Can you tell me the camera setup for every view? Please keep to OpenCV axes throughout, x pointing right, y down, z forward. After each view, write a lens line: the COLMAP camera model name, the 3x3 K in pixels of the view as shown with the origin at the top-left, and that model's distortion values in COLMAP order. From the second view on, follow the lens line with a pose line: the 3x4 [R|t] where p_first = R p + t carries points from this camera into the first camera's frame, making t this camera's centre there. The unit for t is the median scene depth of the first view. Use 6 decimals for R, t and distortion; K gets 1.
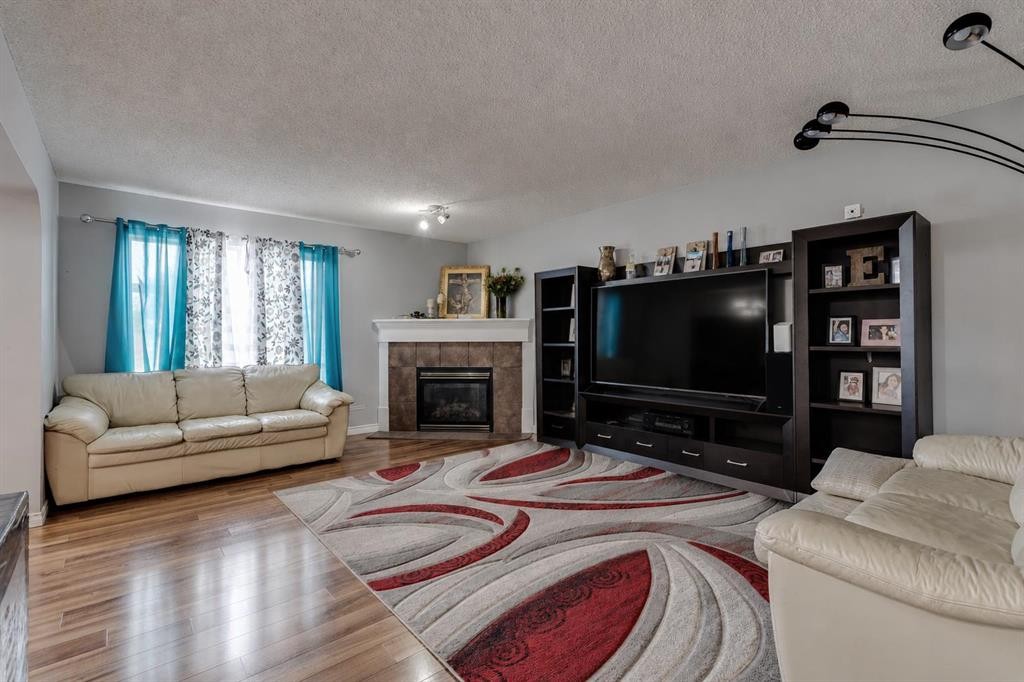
lens RADIAL K [[471.9, 0, 513.6], [0, 471.9, 335.5], [0, 0, 1]] dist [0.014886, 0.000614]
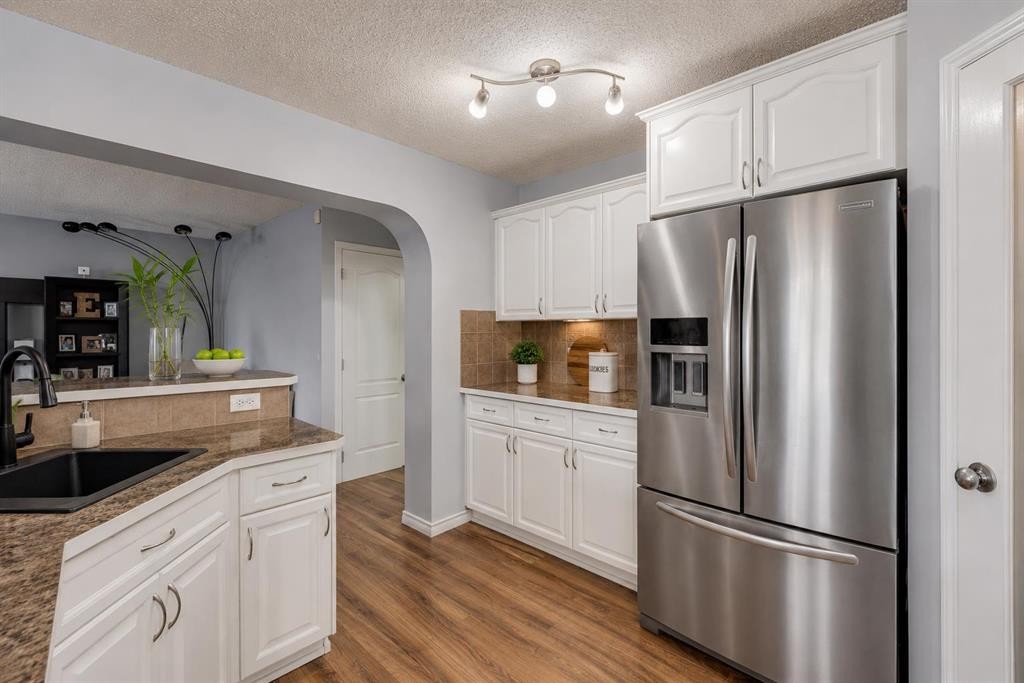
lens RADIAL K [[471.9, 0, 515.6], [0, 471.9, 337.1], [0, 0, 1]] dist [0.014886, 0.000614]
pose [[-0.075508, 0.007043, 0.997120, -1.011036], [0.007605, 0.999950, -0.006487, -0.009324], [-0.997116, 0.007093, -0.075558, -0.348388]]
